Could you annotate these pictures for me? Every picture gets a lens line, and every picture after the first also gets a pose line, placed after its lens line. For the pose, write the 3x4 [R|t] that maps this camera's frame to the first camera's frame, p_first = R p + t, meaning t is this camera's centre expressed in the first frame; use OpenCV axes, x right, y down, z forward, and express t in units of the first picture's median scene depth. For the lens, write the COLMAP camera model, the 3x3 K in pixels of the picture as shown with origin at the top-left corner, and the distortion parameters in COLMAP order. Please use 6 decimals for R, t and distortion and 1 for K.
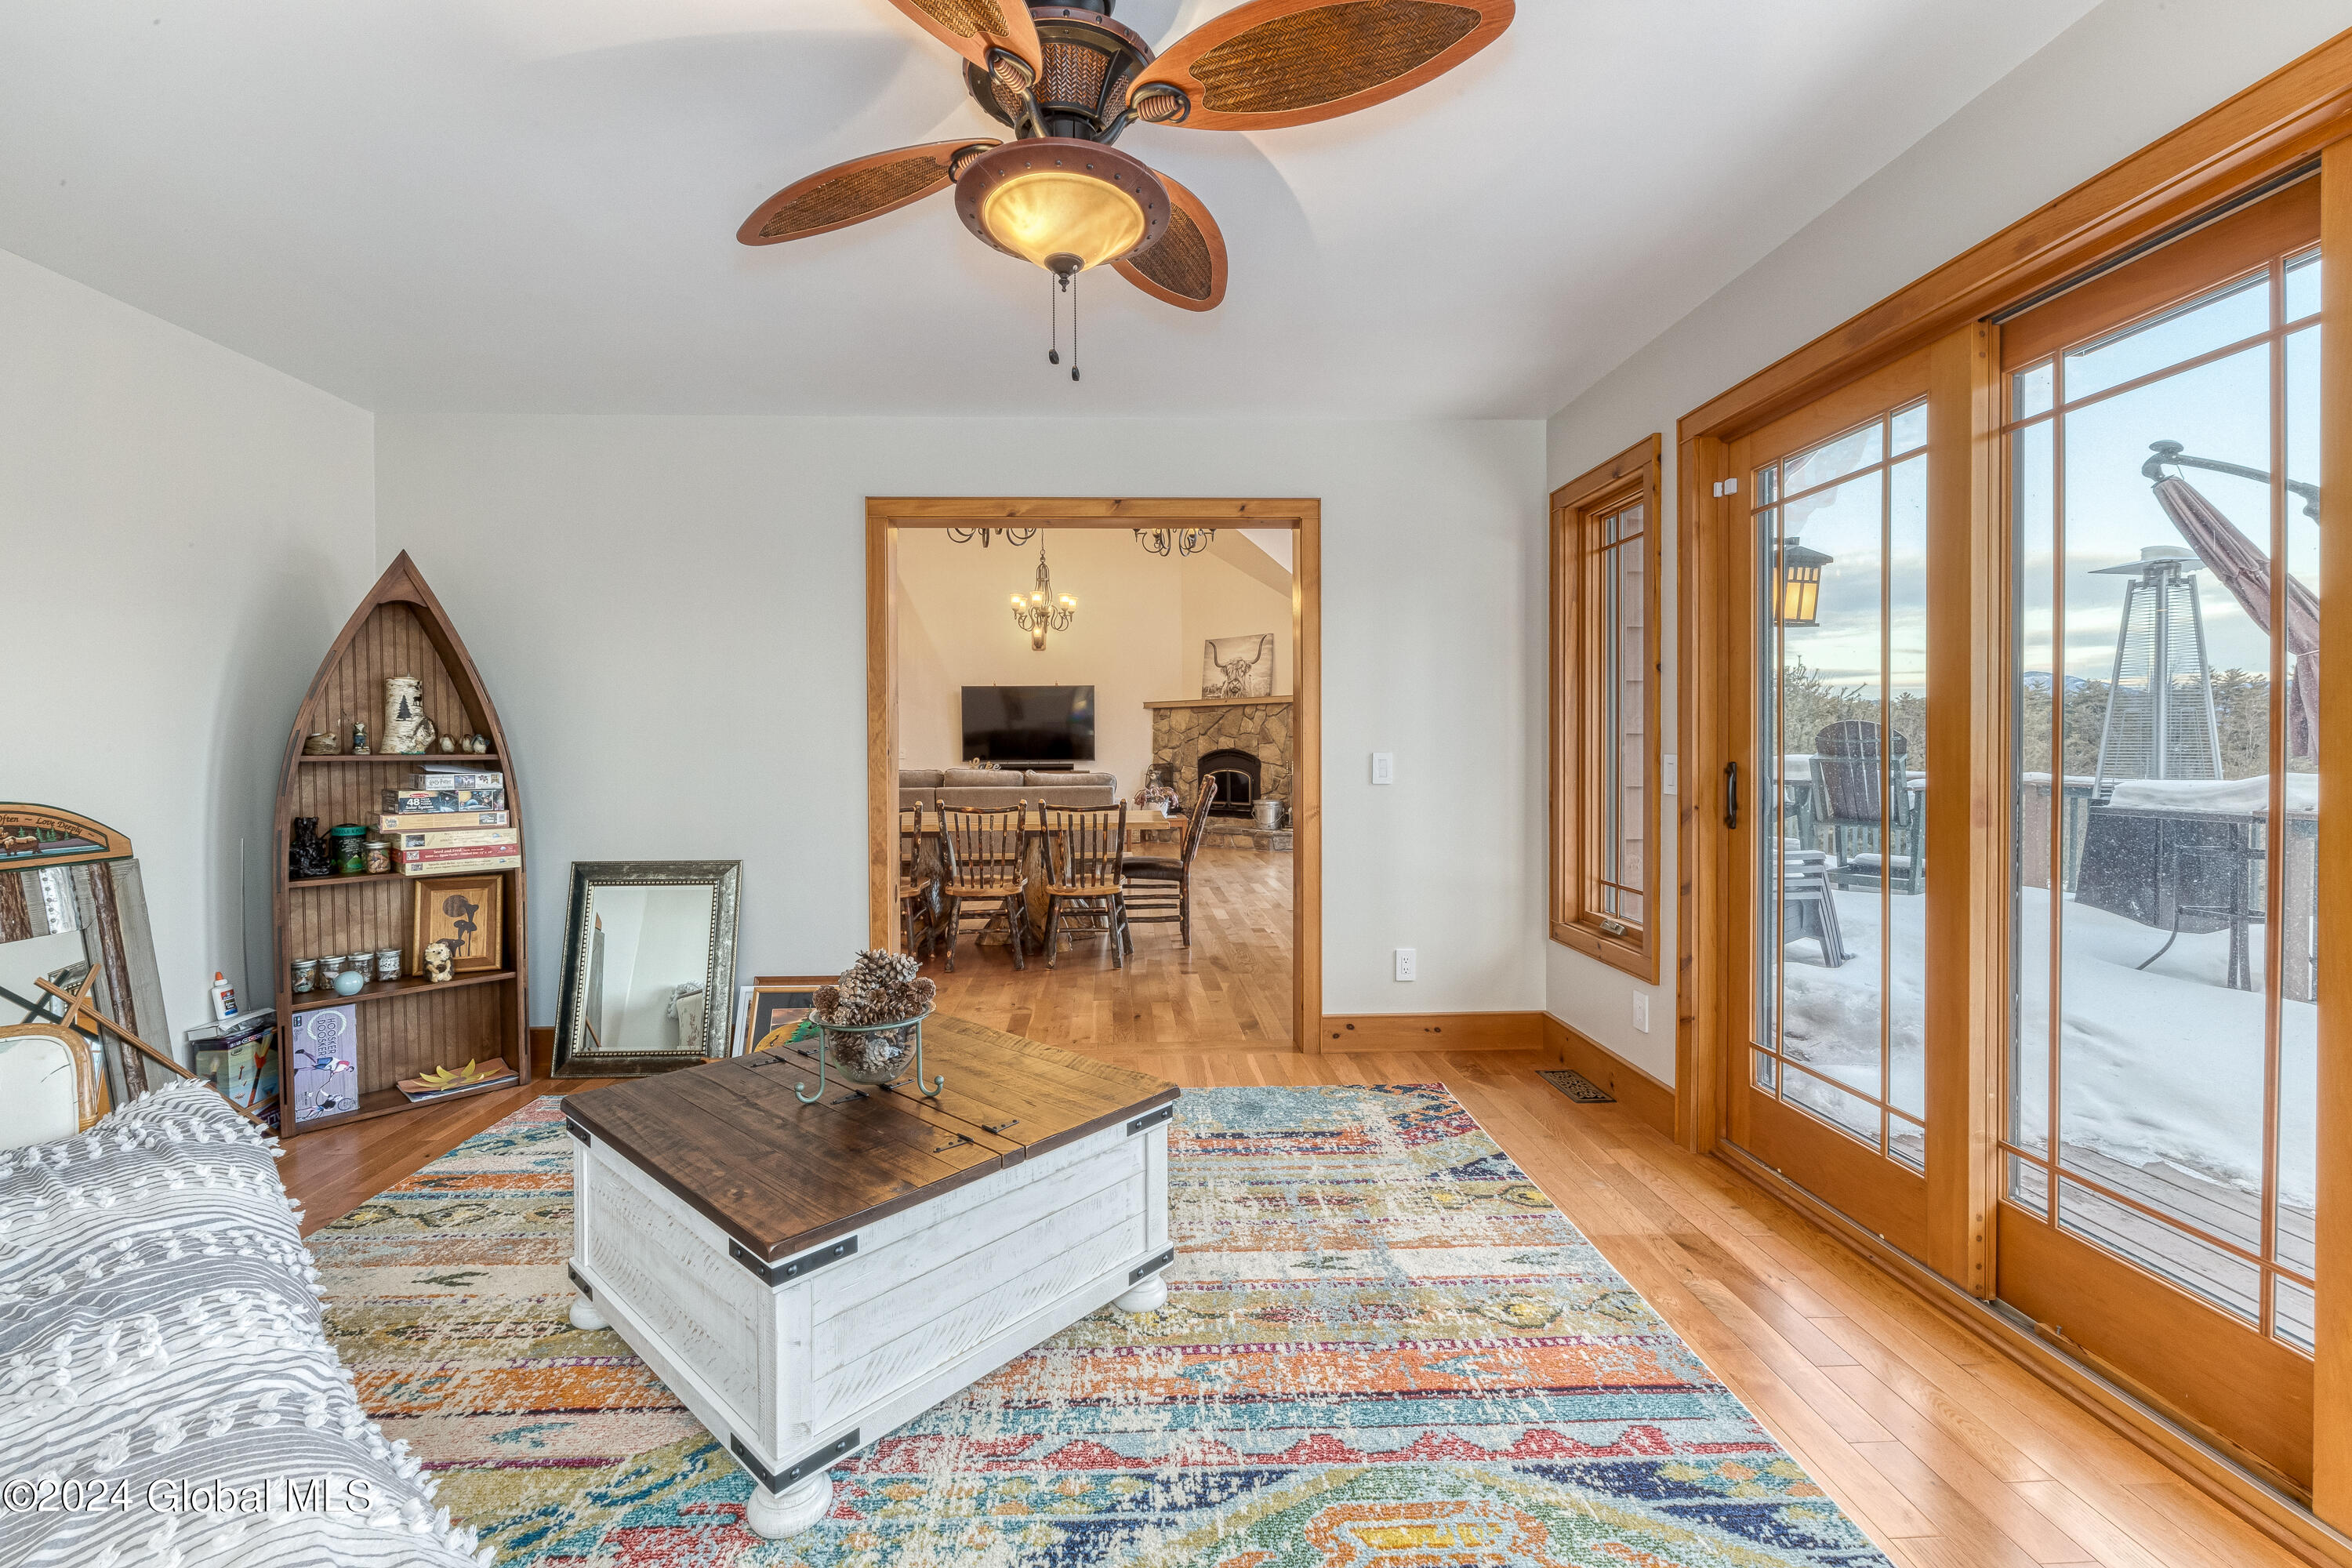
lens RADIAL K [[1001.4, 0, 1168.5], [0, 1001.4, 762.5], [0, 0, 1]] dist [-0.000123, 0.000045]
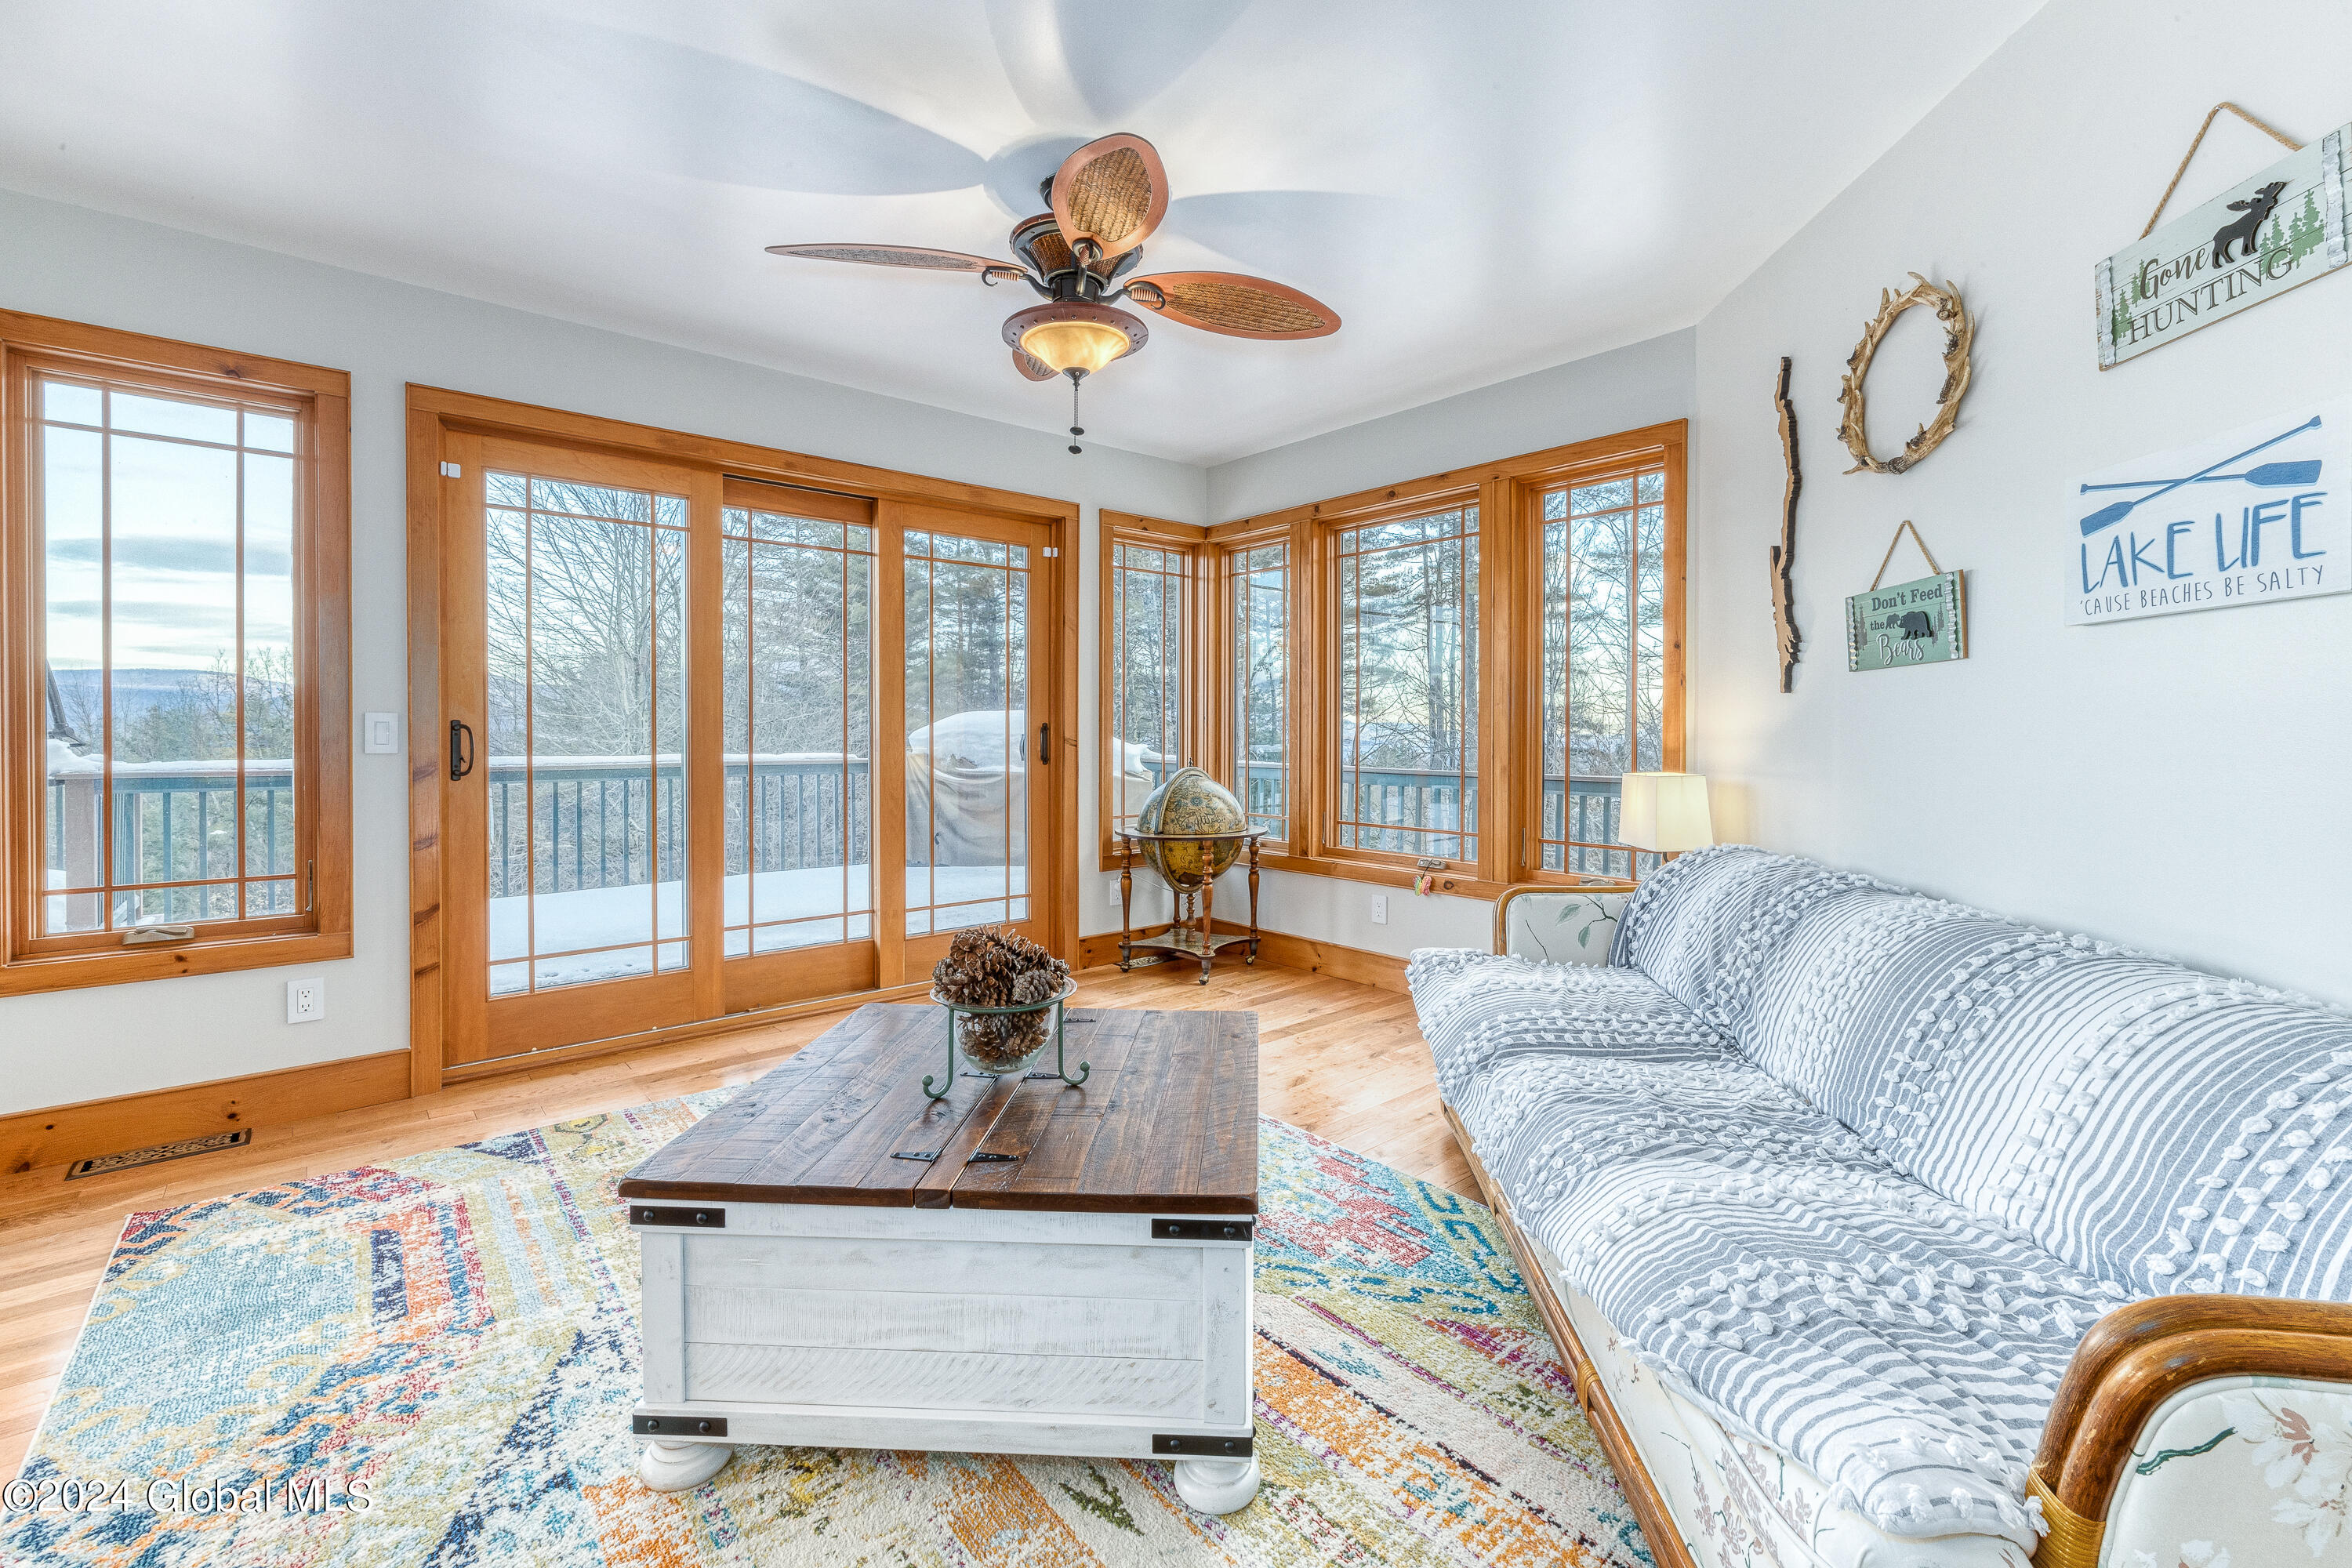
lens RADIAL K [[987.4, 0, 1178.1], [0, 987.4, 741.6], [0, 0, 1]] dist [-0.000986, 0.000056]
pose [[-0.609384, -0.006633, 0.792848, -0.811411], [0.012971, 0.999748, 0.018333, 0.014277], [-0.792769, 0.021456, -0.609144, 1.064997]]
